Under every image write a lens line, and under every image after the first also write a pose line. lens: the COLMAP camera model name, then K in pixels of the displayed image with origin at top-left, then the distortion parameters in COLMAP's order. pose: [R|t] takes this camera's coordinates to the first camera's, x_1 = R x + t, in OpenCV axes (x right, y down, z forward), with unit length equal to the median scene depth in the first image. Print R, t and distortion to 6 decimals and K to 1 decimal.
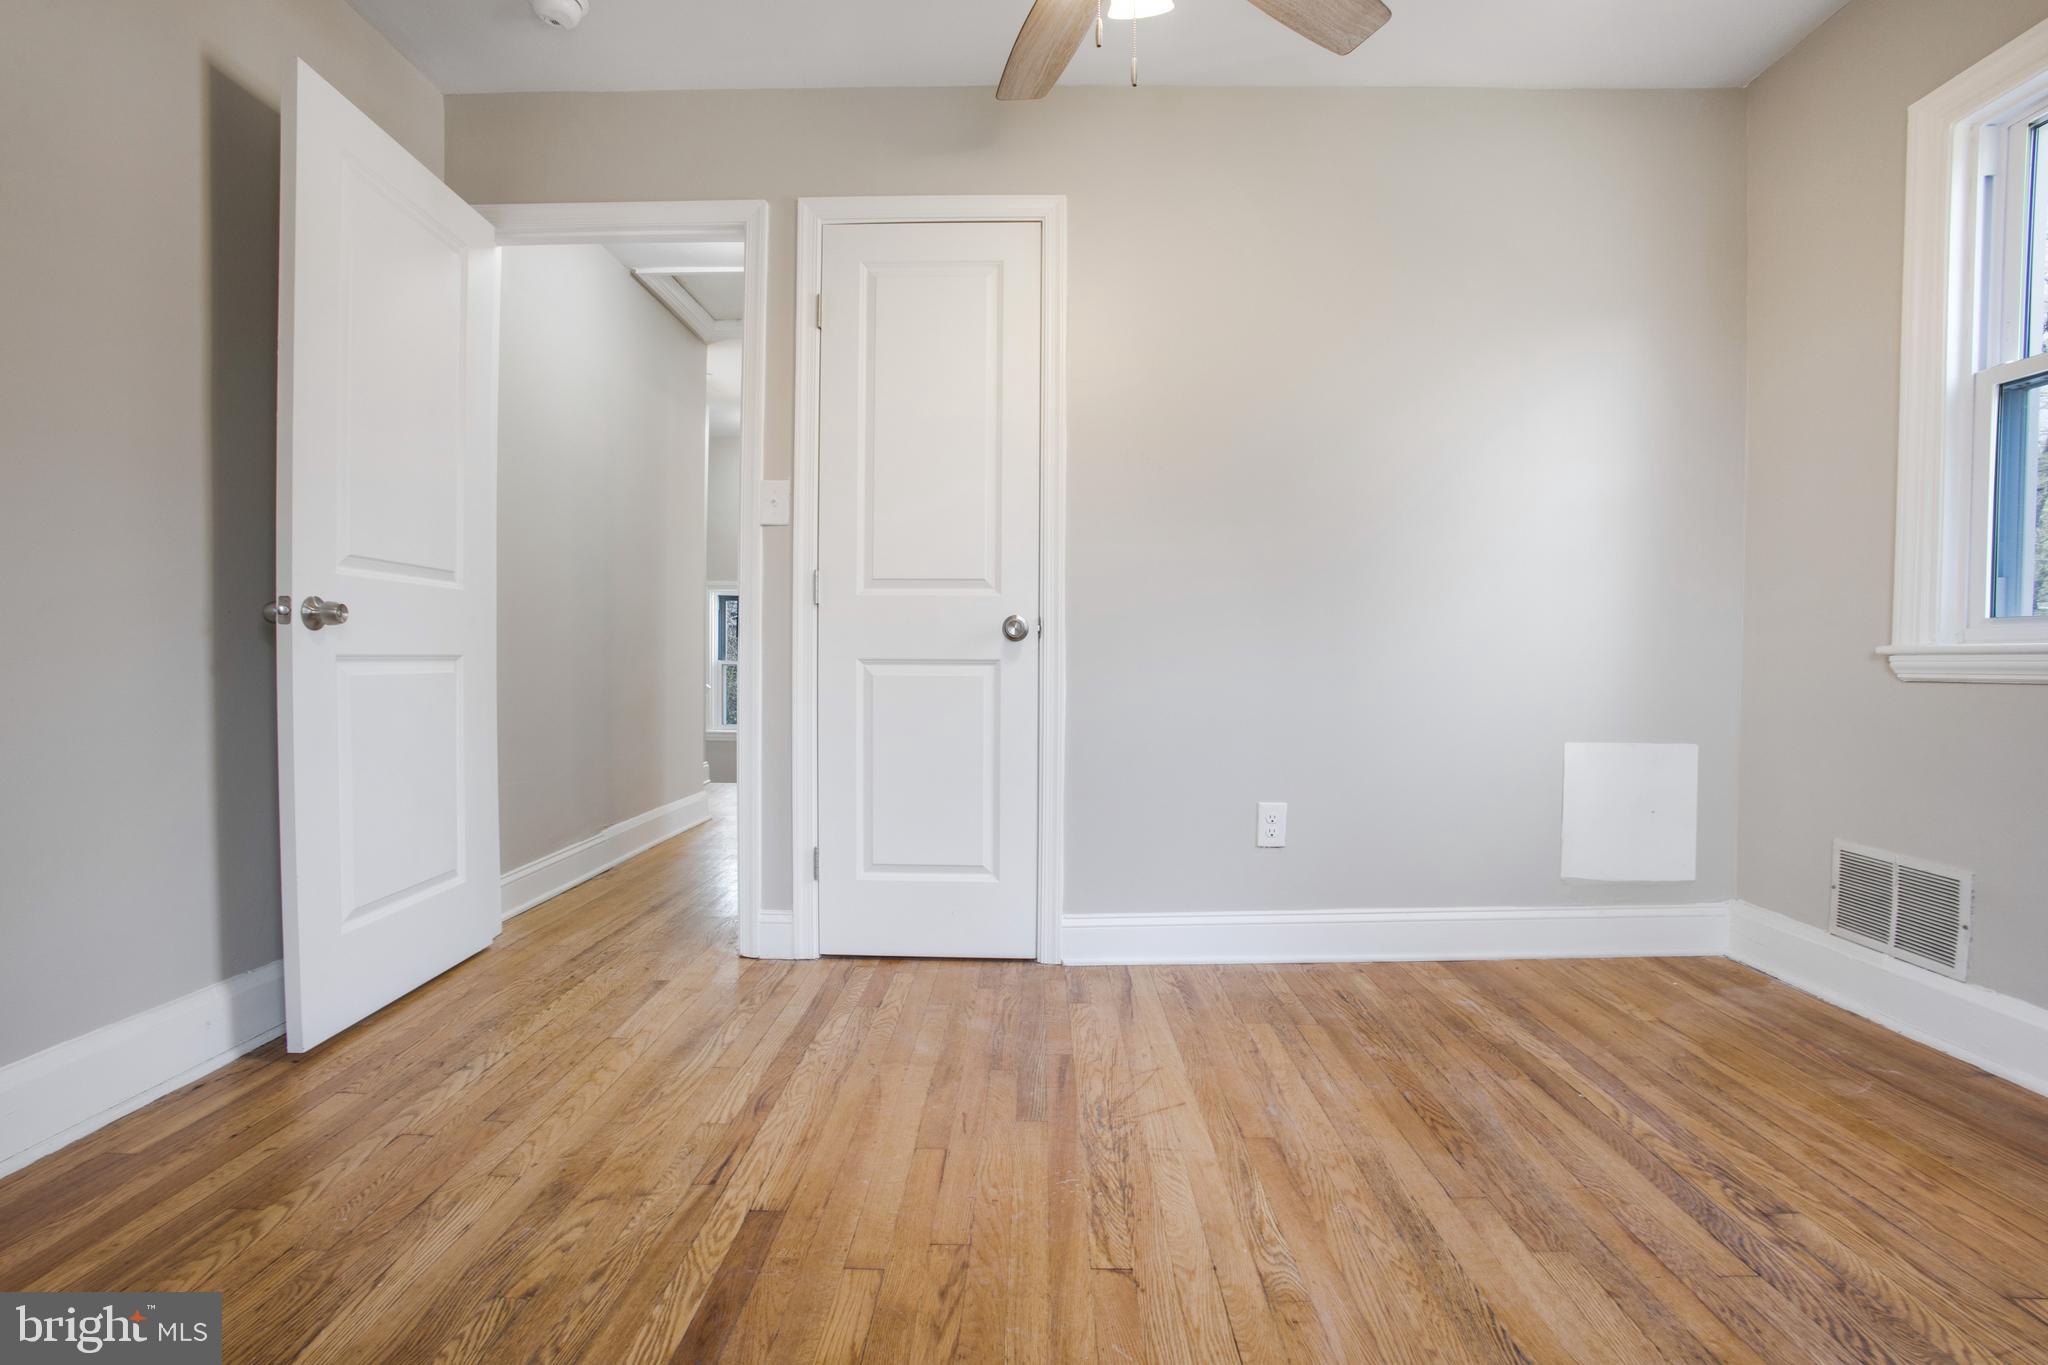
lens RADIAL K [[932.0, 0, 1013.7], [0, 932.0, 679.5], [0, 0, 1]] dist [-0.080018, 0.026958]
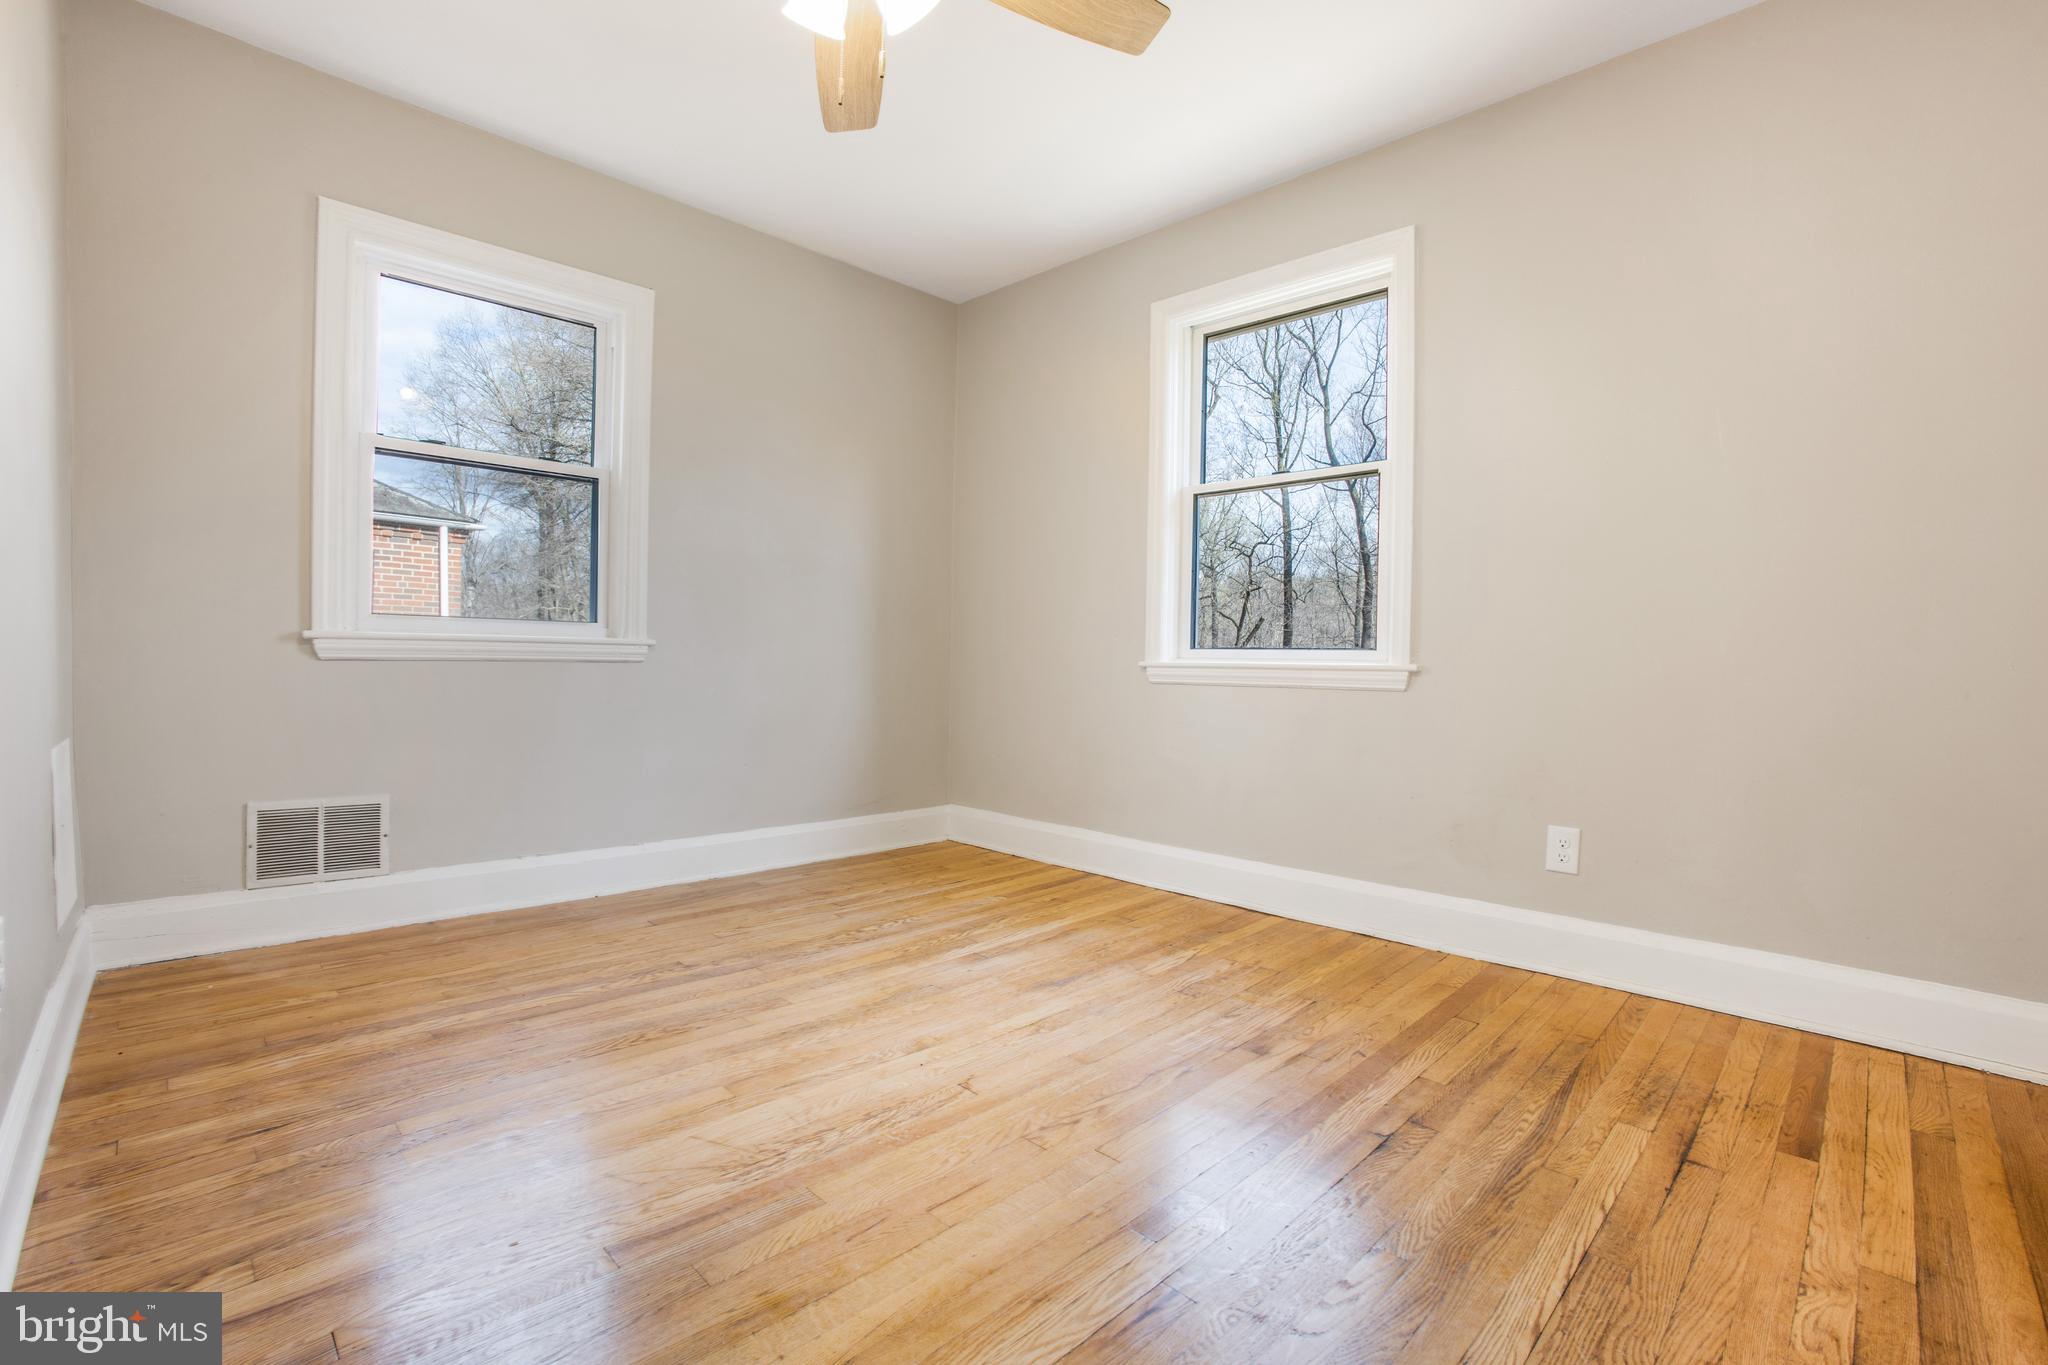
lens RADIAL K [[932.0, 0, 1013.7], [0, 932.0, 679.5], [0, 0, 1]] dist [-0.080018, 0.026958]
pose [[-0.723637, -0.032349, 0.689423, -0.614672], [-0.006097, 0.999162, 0.040483, -0.029745], [-0.690154, 0.025092, -0.723227, 1.331837]]
